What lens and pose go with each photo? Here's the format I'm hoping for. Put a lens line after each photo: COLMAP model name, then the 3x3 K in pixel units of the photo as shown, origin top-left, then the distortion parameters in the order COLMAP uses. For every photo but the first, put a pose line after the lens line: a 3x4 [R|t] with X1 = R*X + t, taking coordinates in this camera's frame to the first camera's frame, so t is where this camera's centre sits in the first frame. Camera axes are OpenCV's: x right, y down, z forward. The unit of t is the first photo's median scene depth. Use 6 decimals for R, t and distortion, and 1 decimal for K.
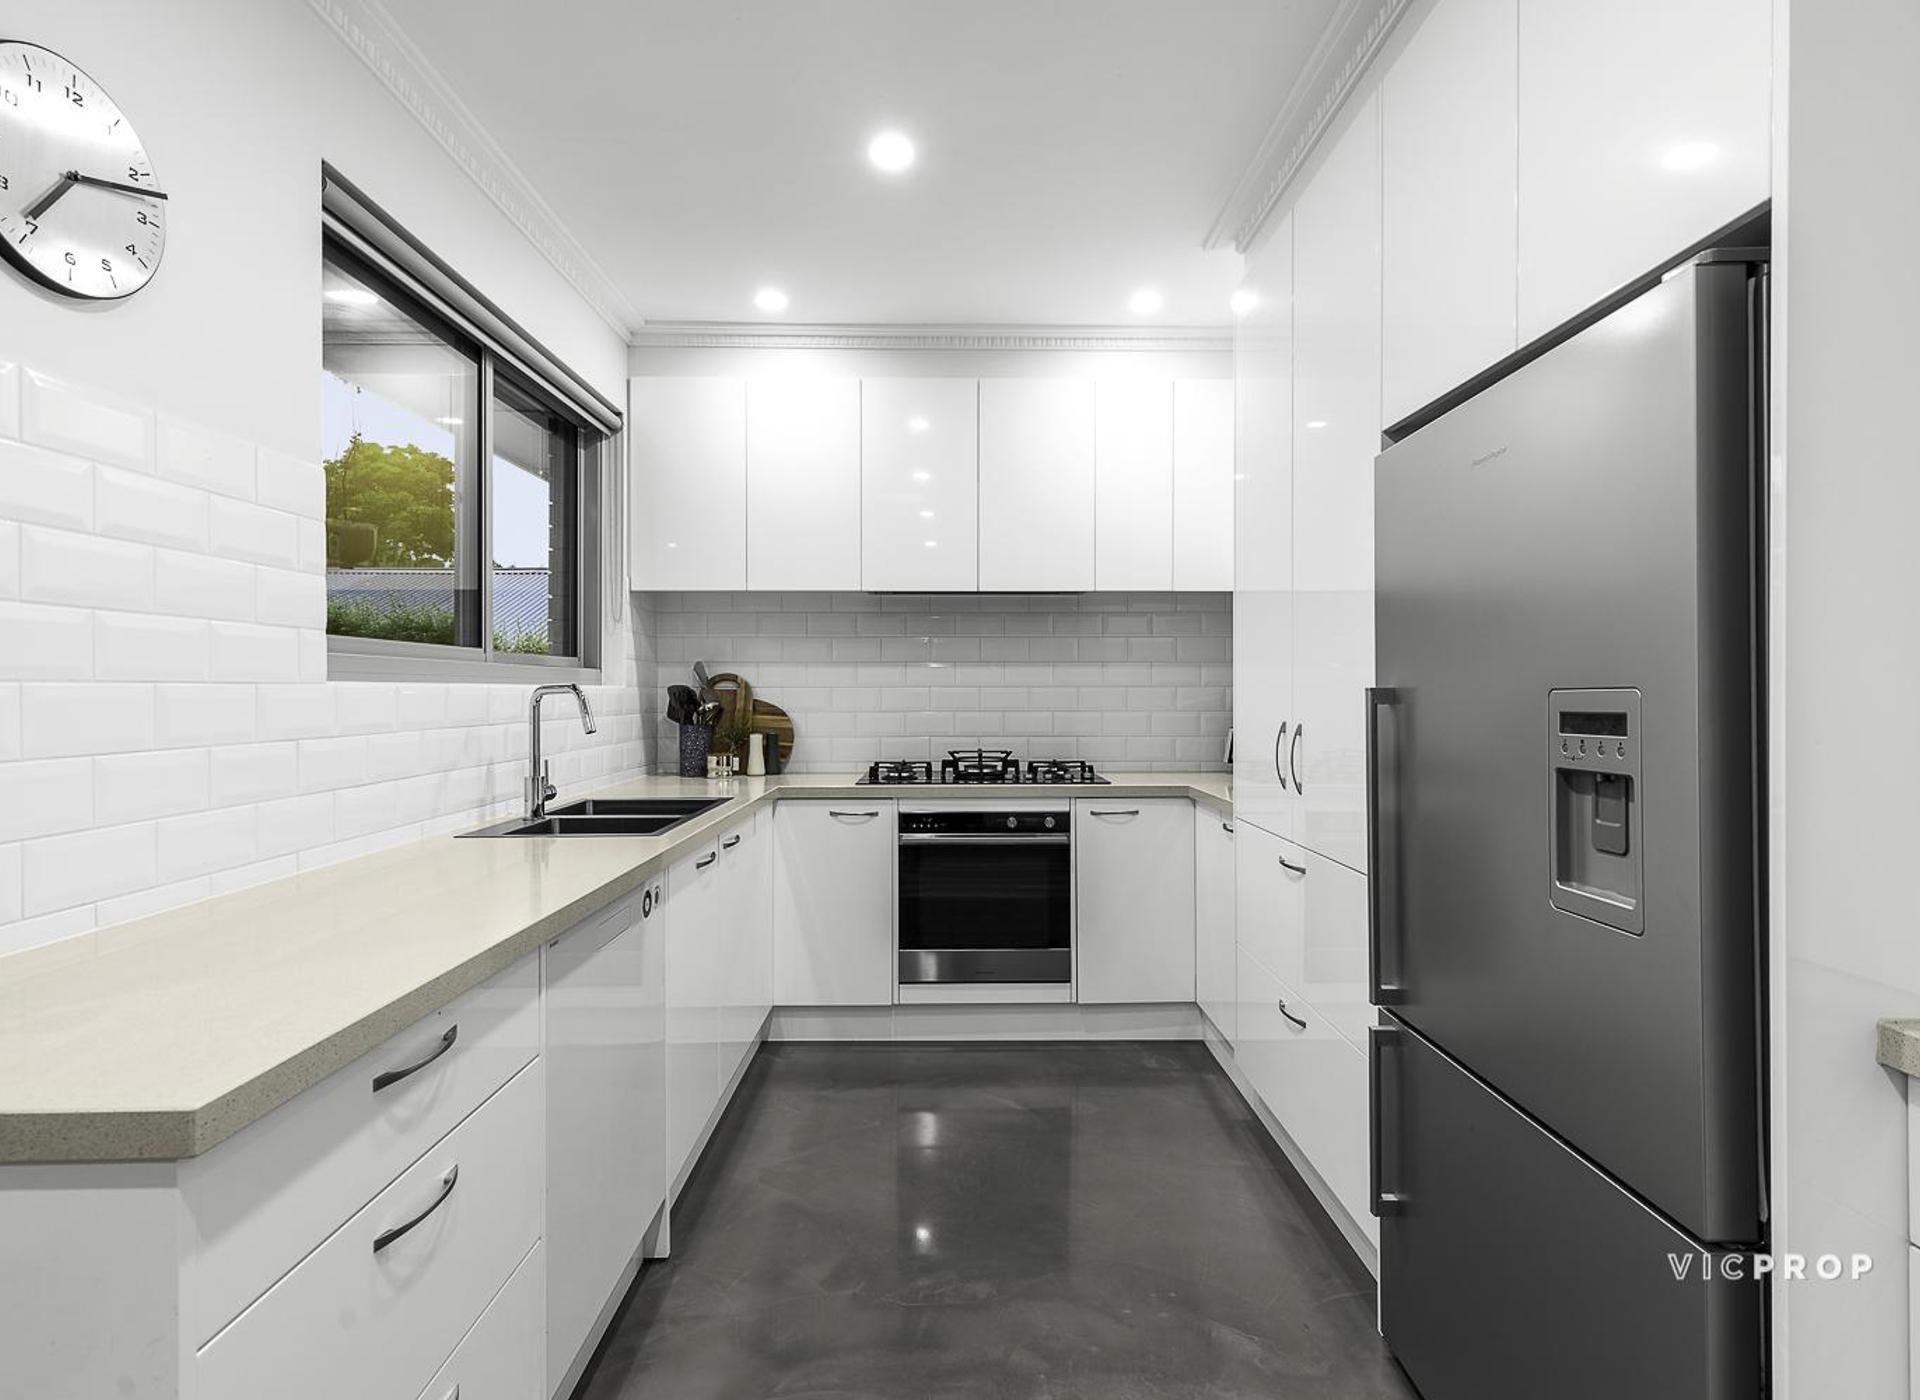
lens RADIAL K [[937.3, 0, 961.5], [0, 937.3, 694.5], [0, 0, 1]] dist [0.003869, 0.000583]
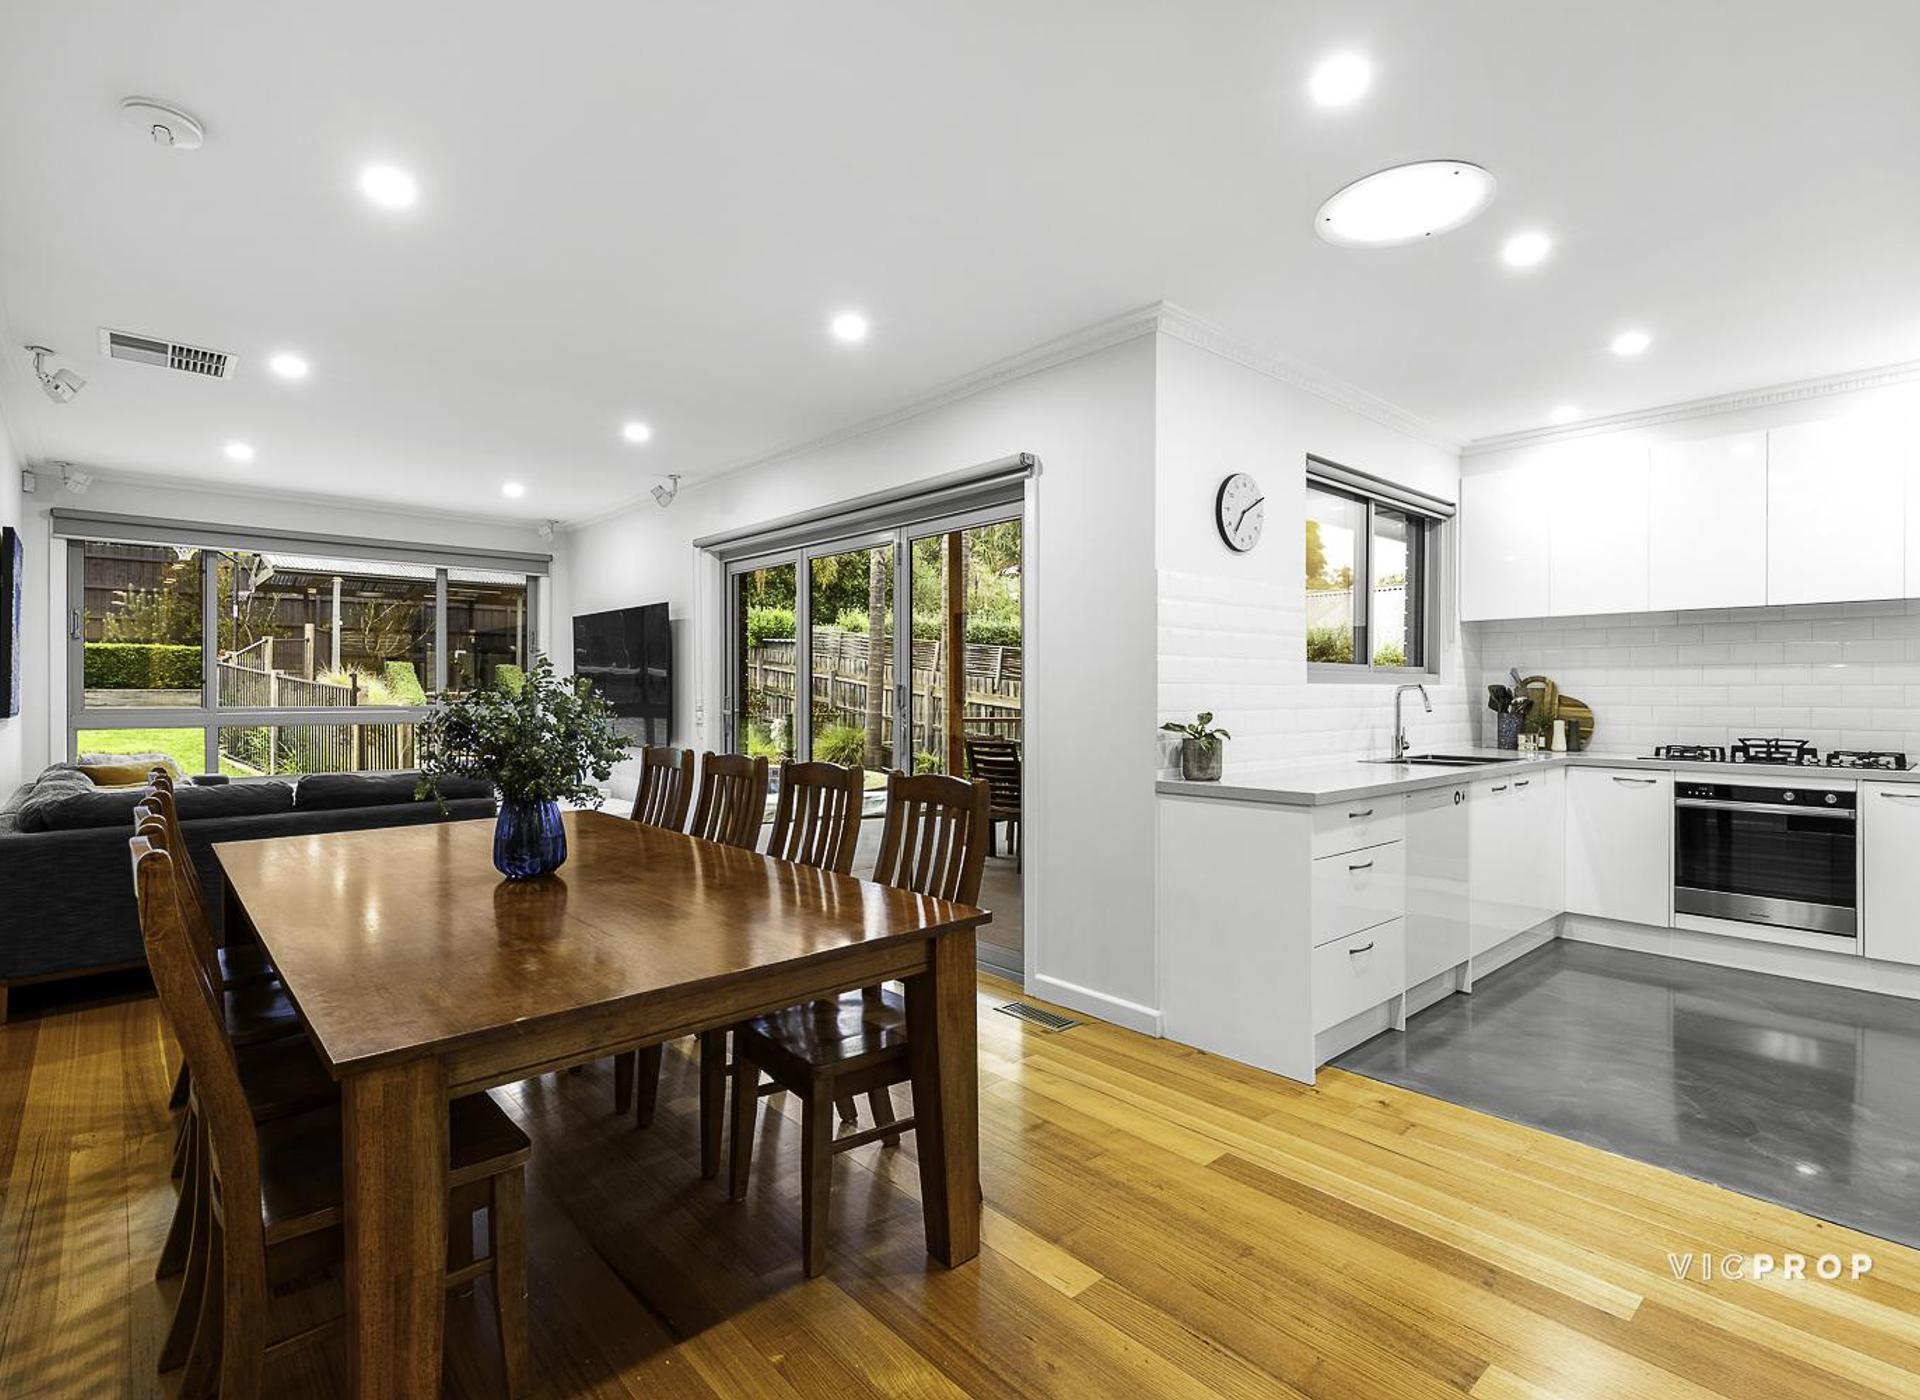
lens RADIAL K [[937.3, 0, 961.5], [0, 937.3, 694.5], [0, 0, 1]] dist [0.003869, 0.000583]
pose [[0.658622, 0.004593, -0.752460, 0.251952], [-0.004317, 0.999988, 0.002325, 0.005159], [0.752461, 0.001718, 0.658634, -0.590137]]
